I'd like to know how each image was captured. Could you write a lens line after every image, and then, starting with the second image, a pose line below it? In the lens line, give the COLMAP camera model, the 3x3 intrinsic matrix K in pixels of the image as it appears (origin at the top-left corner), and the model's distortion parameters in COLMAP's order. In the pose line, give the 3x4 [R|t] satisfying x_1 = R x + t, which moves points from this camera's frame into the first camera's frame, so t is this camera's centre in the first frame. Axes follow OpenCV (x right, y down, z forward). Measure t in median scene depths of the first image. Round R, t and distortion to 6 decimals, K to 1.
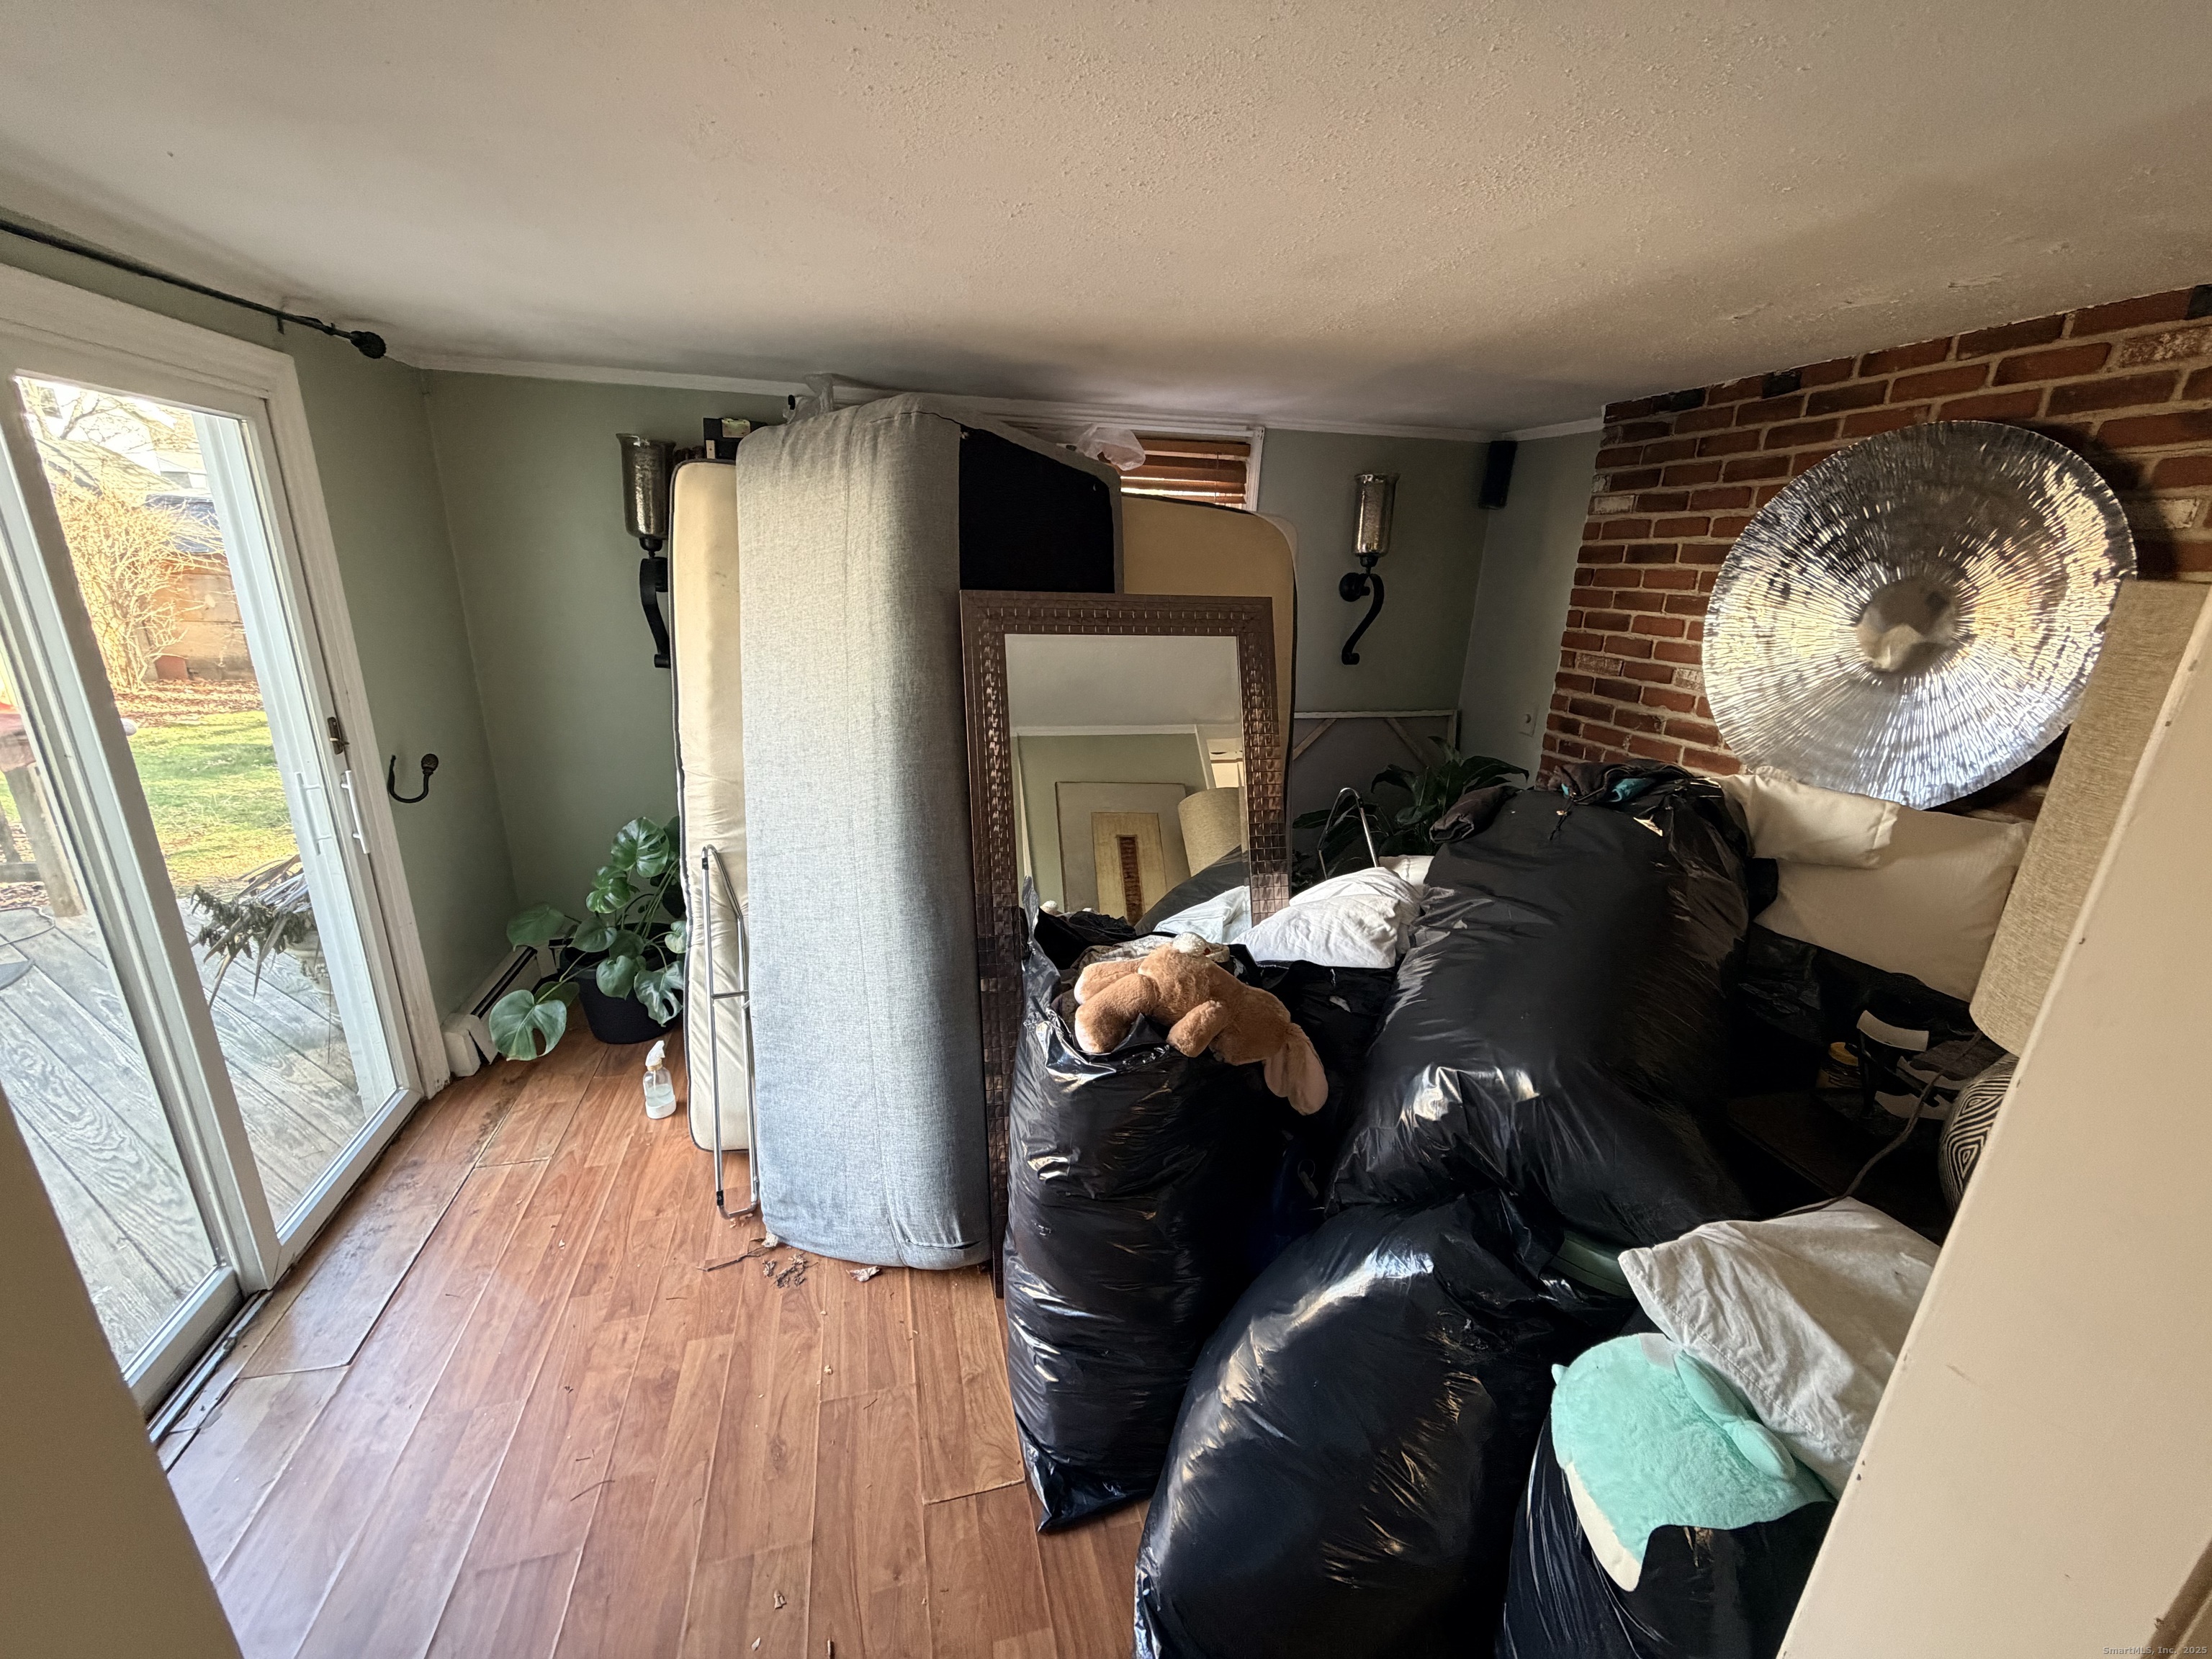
lens RADIAL K [[873.4, 0, 1106.0], [0, 873.4, 829.5], [0, 0, 1]] dist [0.001394, 0.000119]
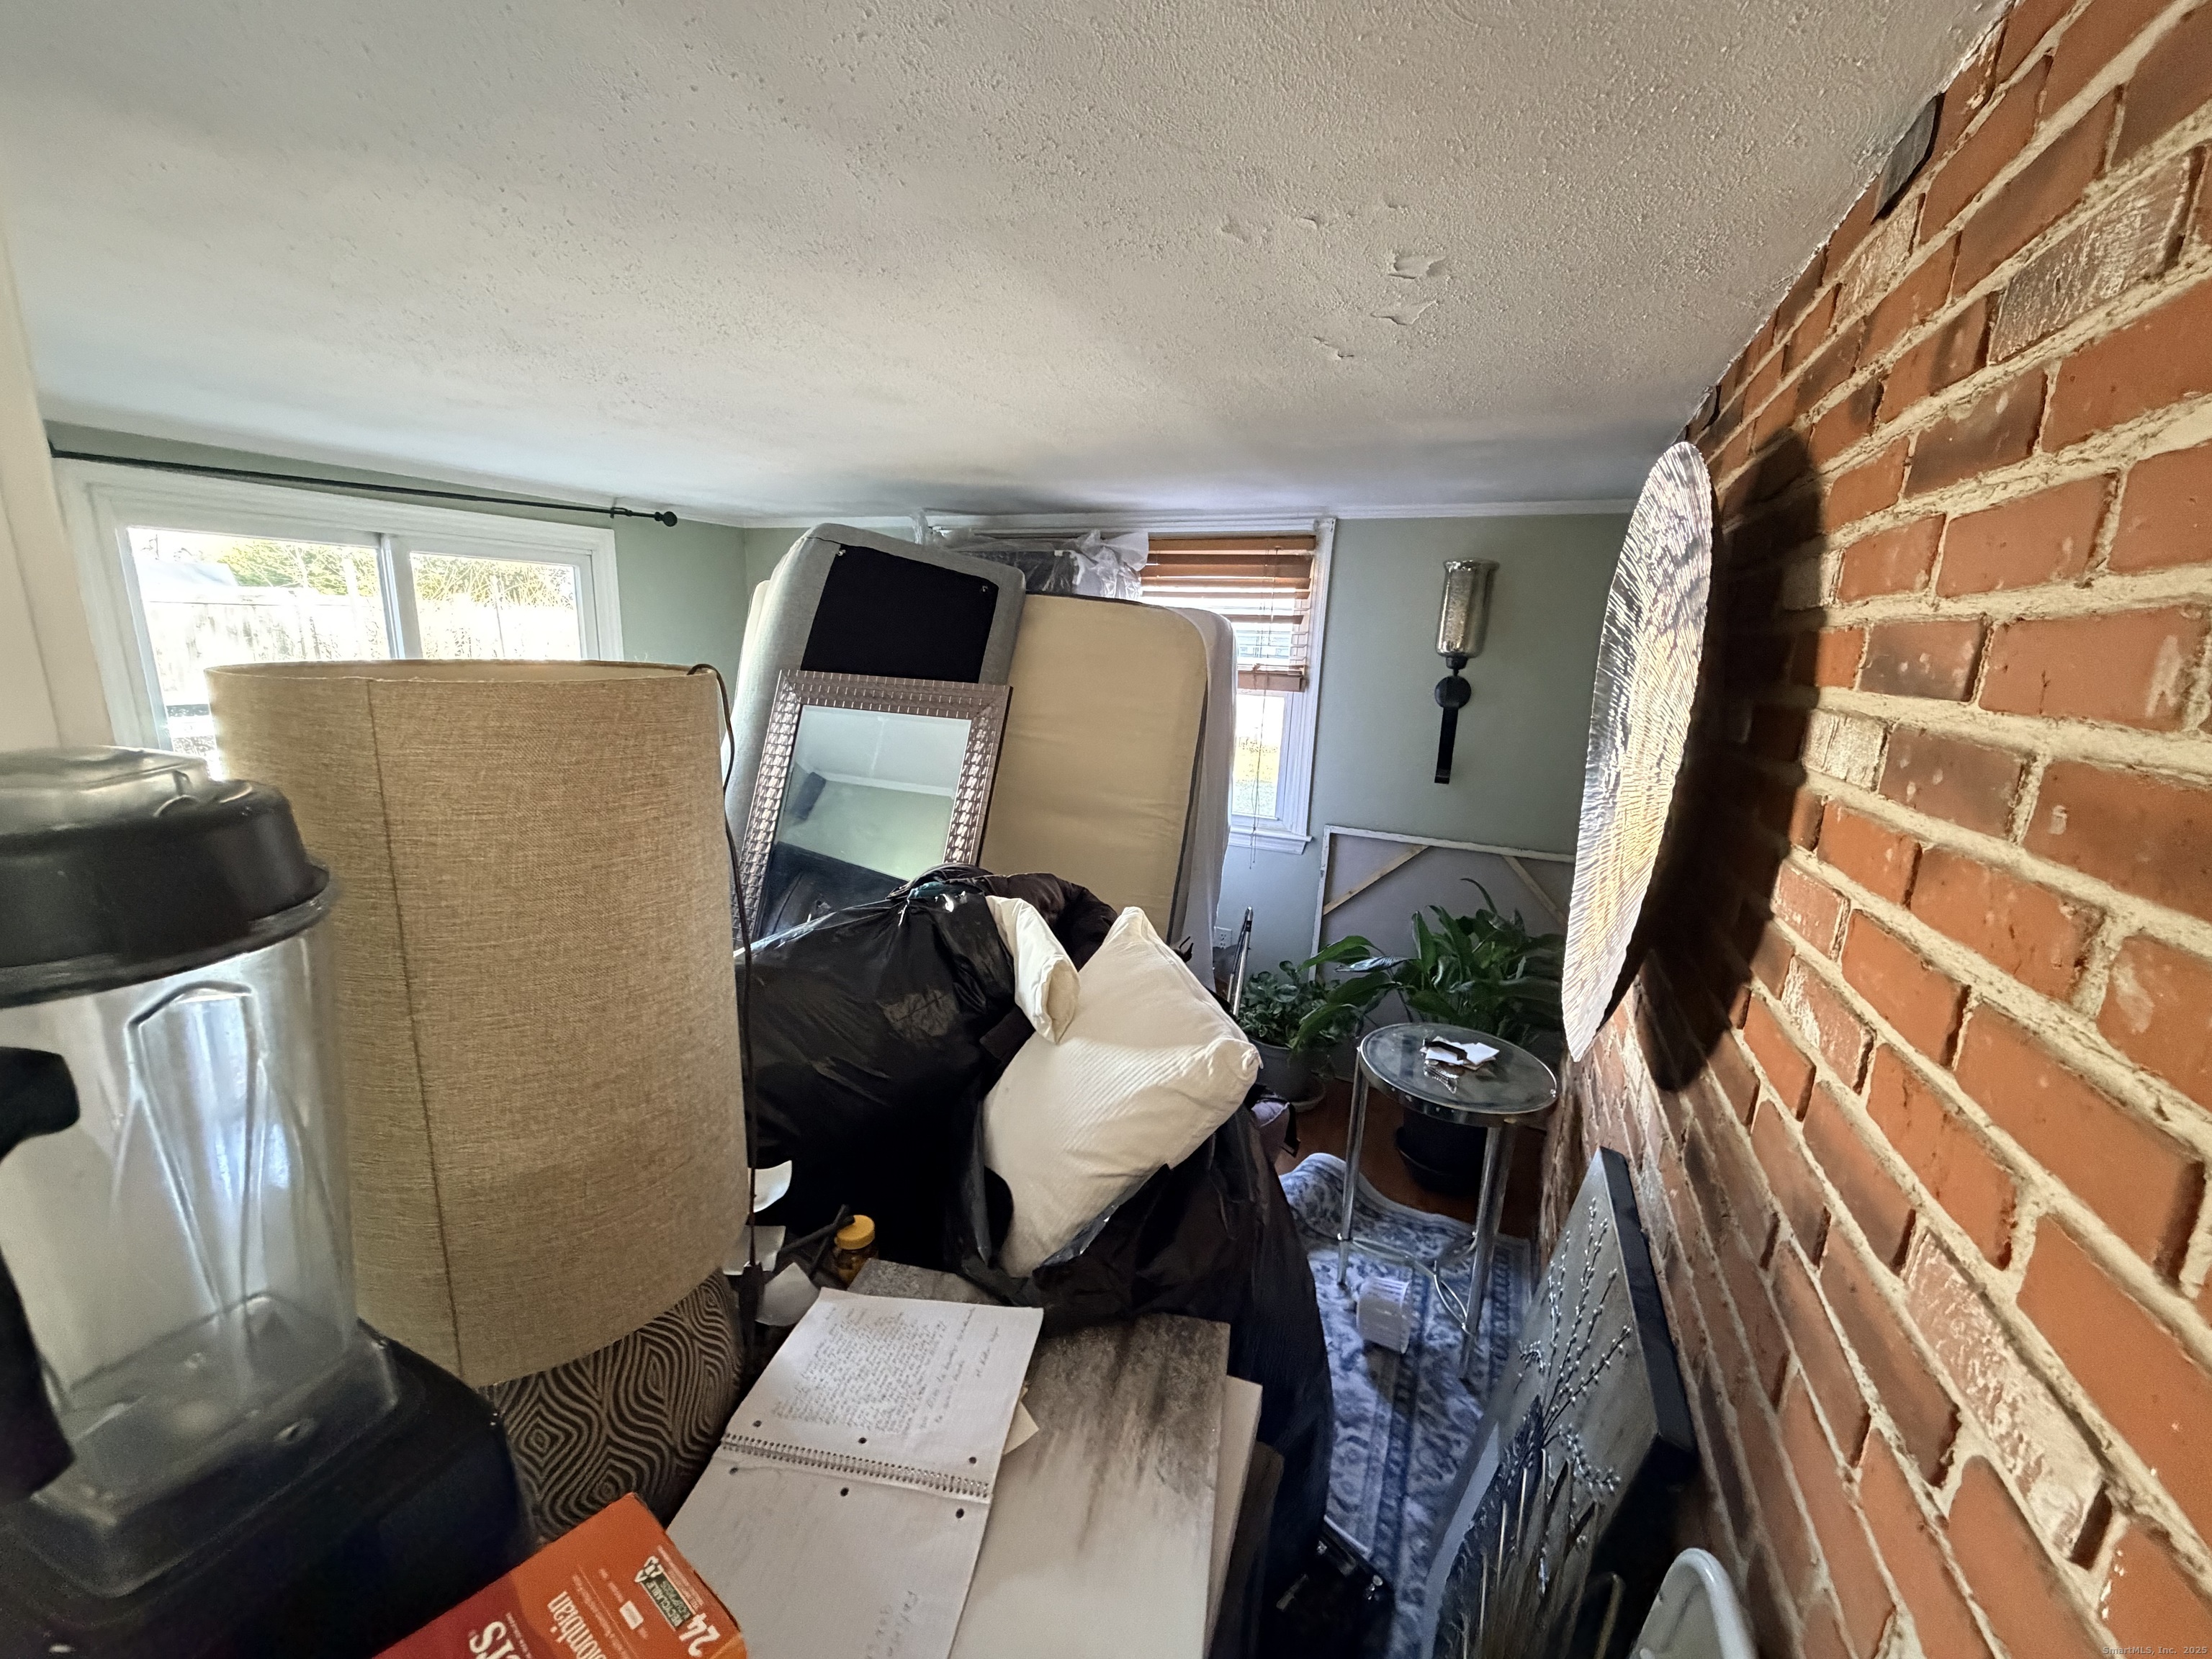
lens RADIAL K [[873.4, 0, 1106.0], [0, 873.4, 829.5], [0, 0, 1]] dist [0.001394, 0.000119]
pose [[0.784468, 0.136762, -0.604902, 0.595360], [-0.201859, 0.978575, -0.040535, -0.055563], [0.586399, 0.153903, 0.795267, 0.181552]]
